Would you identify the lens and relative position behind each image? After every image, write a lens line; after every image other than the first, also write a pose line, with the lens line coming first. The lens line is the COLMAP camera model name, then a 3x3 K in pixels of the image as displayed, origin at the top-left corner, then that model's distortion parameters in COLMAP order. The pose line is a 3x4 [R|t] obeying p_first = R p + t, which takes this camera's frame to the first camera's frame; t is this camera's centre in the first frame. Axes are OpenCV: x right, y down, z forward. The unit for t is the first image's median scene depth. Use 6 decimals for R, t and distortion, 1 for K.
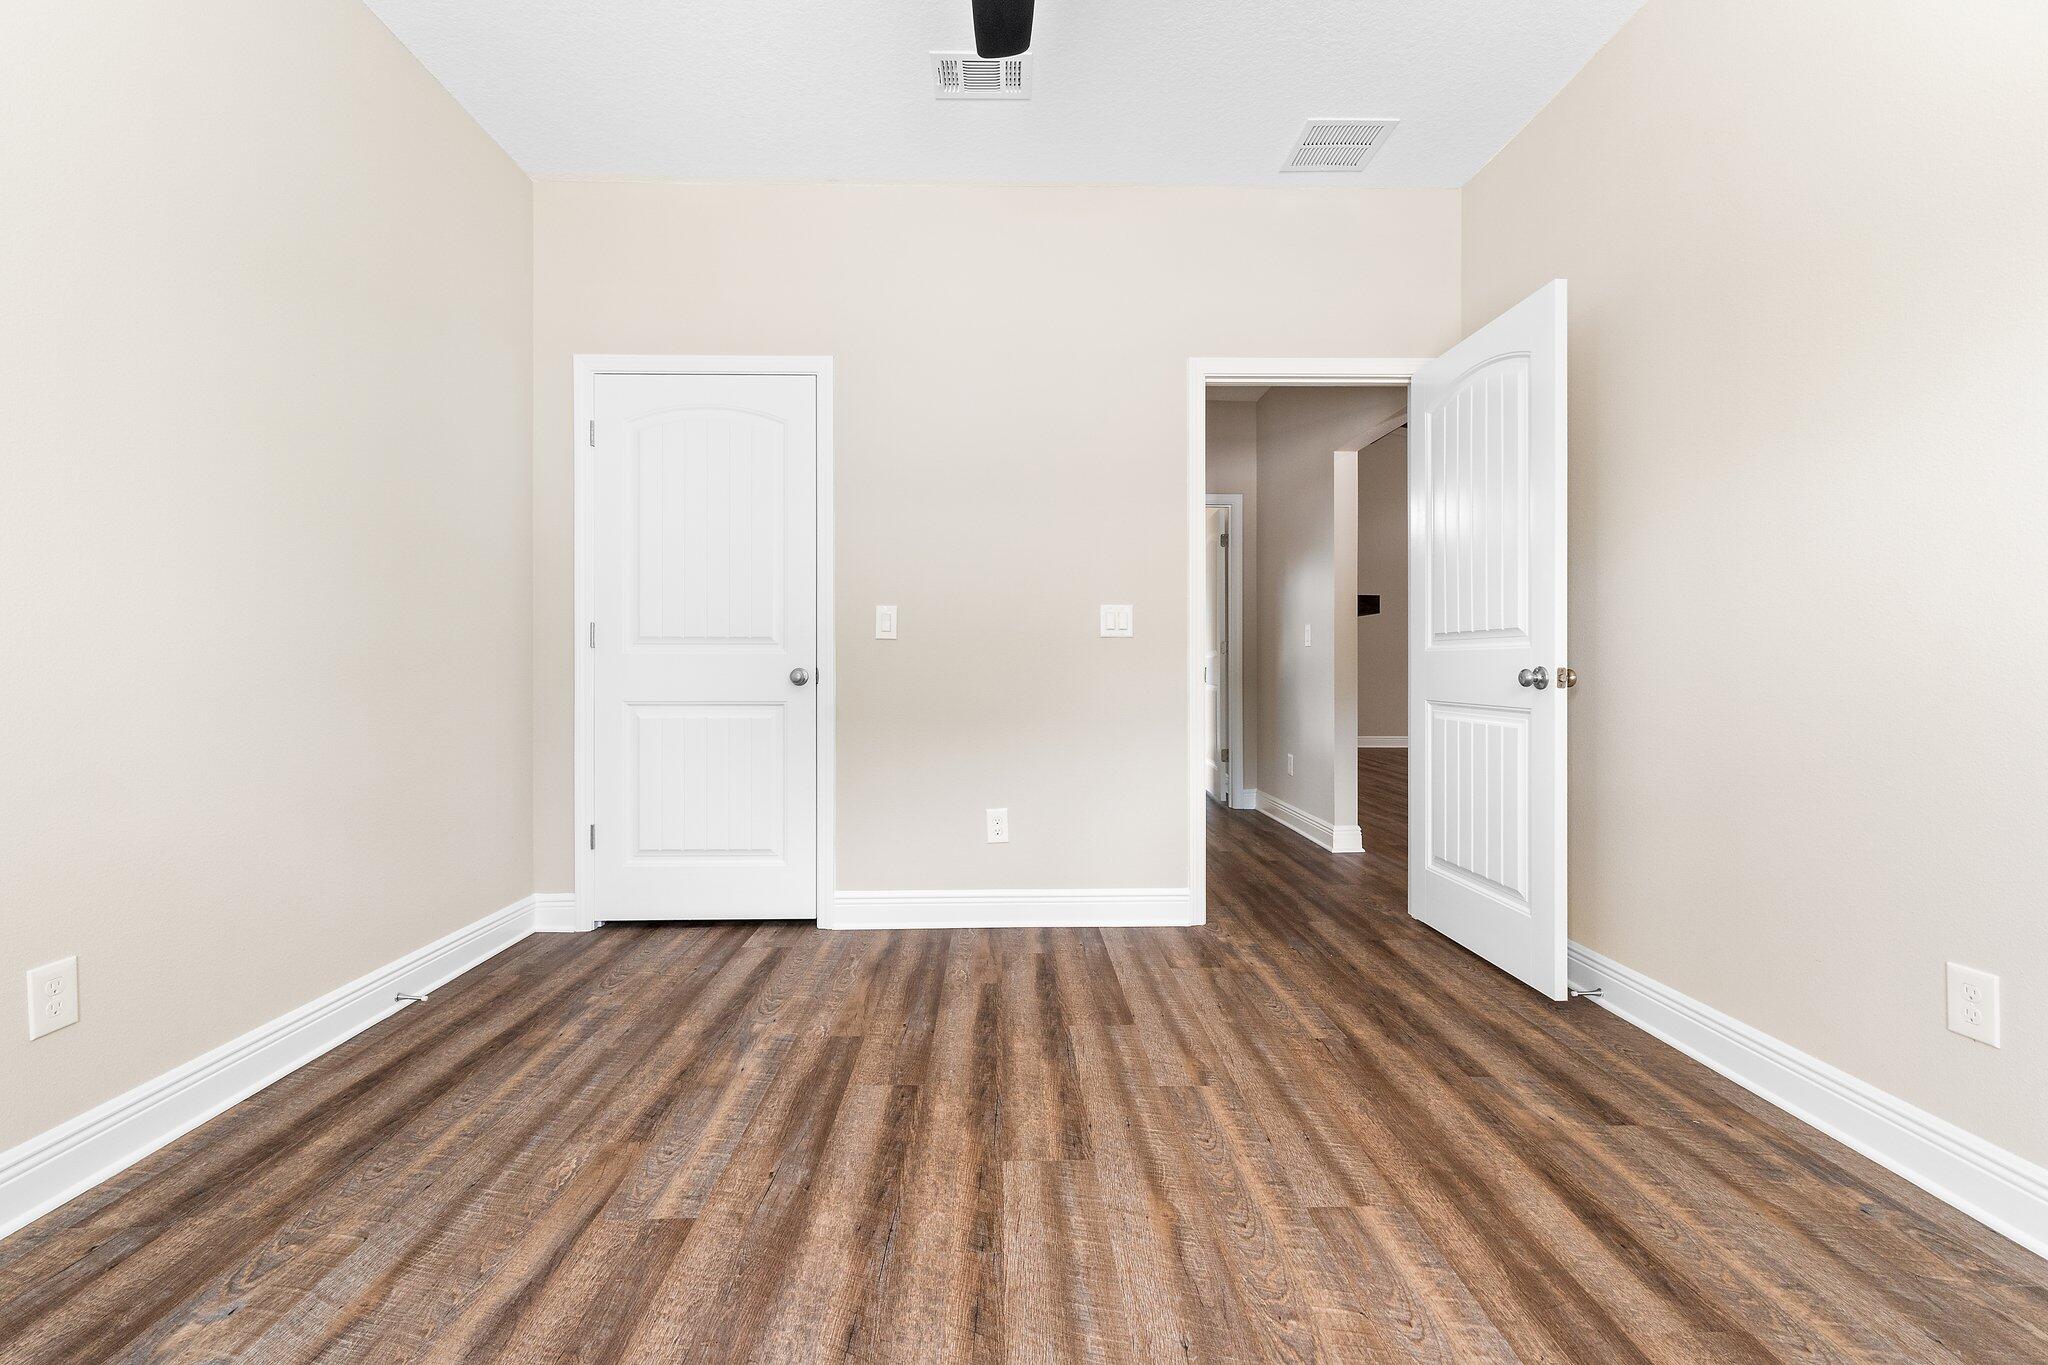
lens RADIAL K [[855.7, 0, 1020.4], [0, 855.7, 677.3], [0, 0, 1]] dist [0.004132, 0.000604]
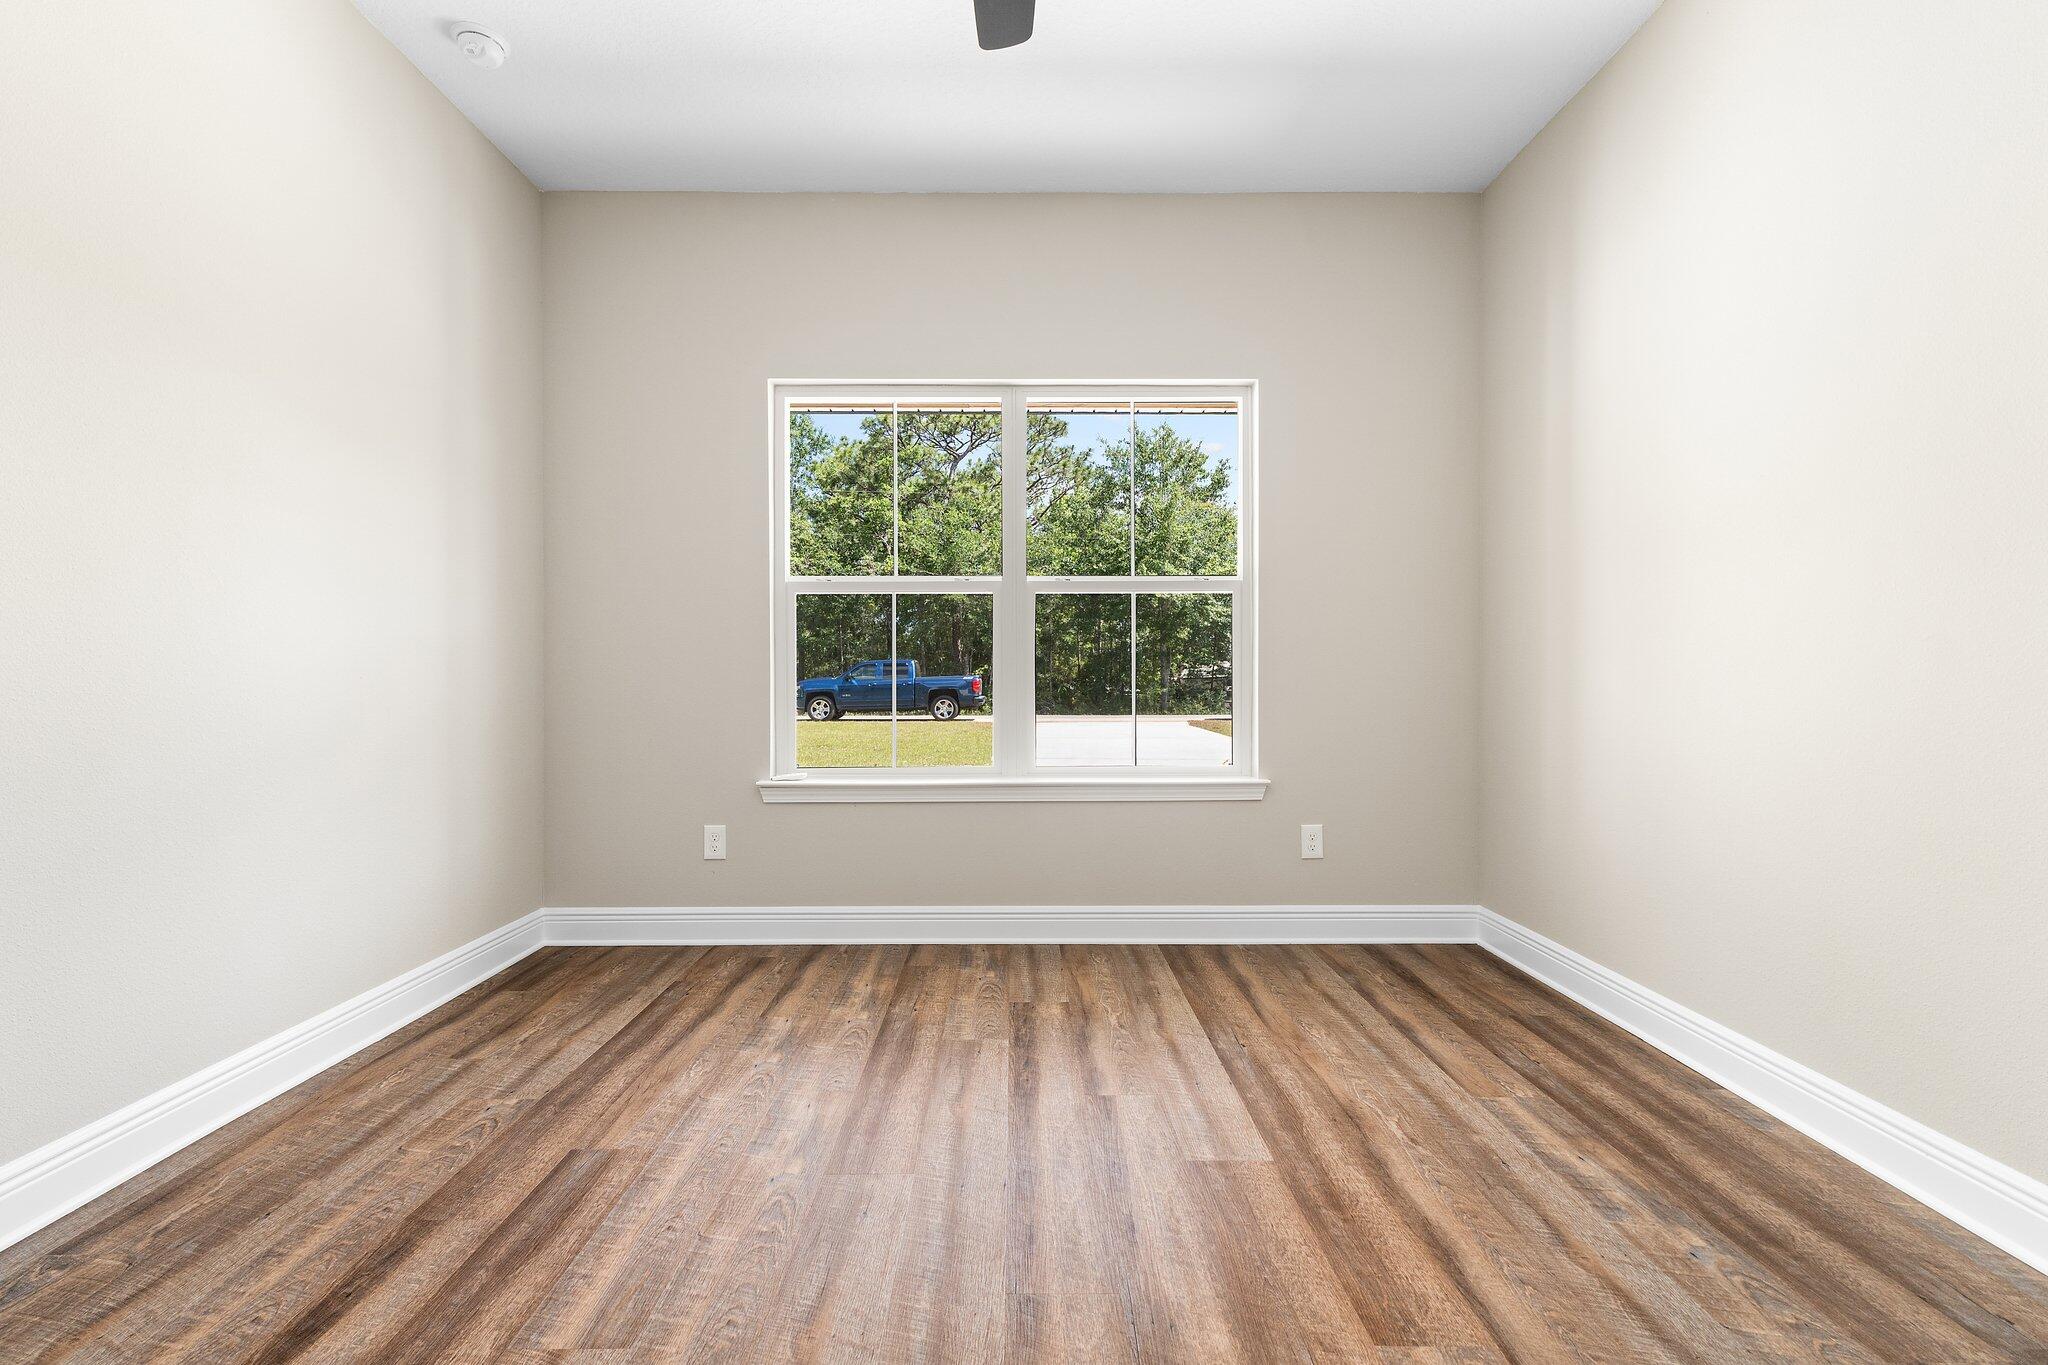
lens RADIAL K [[855.7, 0, 1020.4], [0, 855.7, 677.3], [0, 0, 1]] dist [0.004132, 0.000604]
pose [[-0.999839, 0.000105, 0.017922, -0.051946], [0.000176, 0.999992, 0.003940, -0.018351], [-0.017921, 0.003943, -0.999832, 1.931439]]
